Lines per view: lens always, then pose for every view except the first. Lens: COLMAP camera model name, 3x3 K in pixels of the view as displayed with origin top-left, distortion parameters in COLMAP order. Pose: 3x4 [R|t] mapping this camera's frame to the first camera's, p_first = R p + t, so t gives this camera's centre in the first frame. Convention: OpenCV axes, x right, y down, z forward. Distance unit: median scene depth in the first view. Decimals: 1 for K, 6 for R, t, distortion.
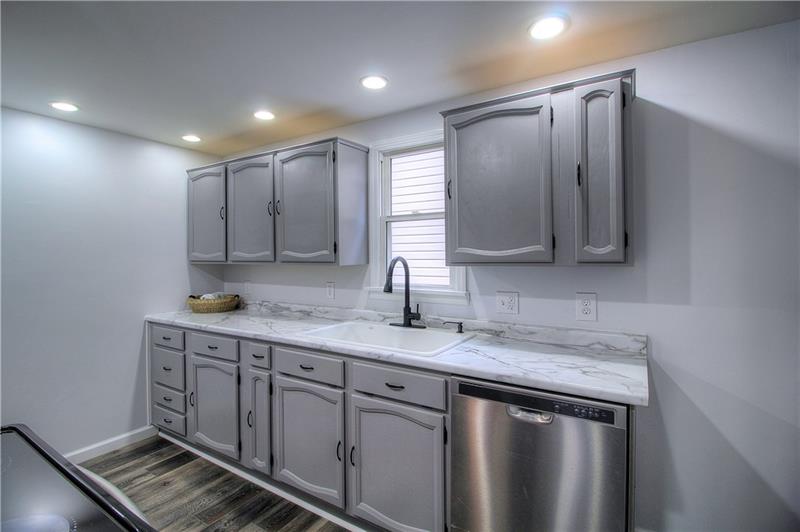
lens RADIAL K [[374.3, 0, 400.0], [0, 374.3, 266.0], [0, 0, 1]] dist [-0.000806, -0.000784]
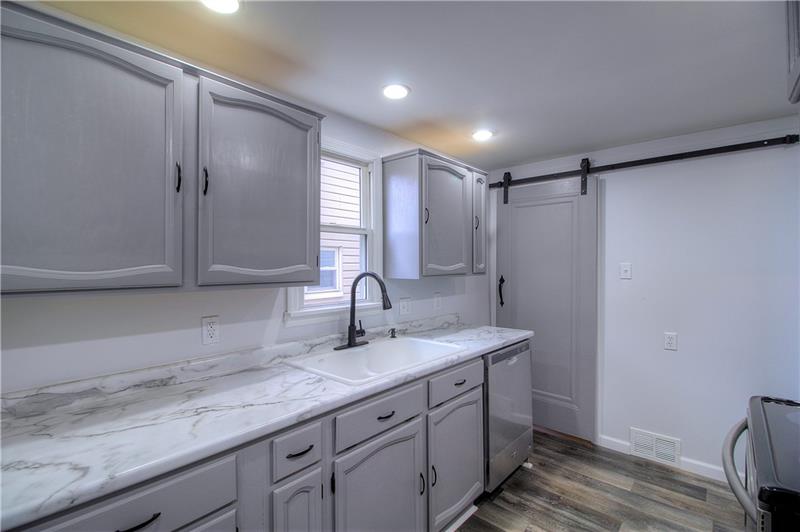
lens RADIAL K [[364.9, 0, 400.0], [0, 364.9, 266.0], [0, 0, 1]] dist [-0.000140, -0.000212]
pose [[0.186099, 0.000626, 0.982531, -0.853081], [0.031981, 0.999466, -0.006694, -0.028693], [-0.982010, 0.032668, 0.185980, 0.707753]]
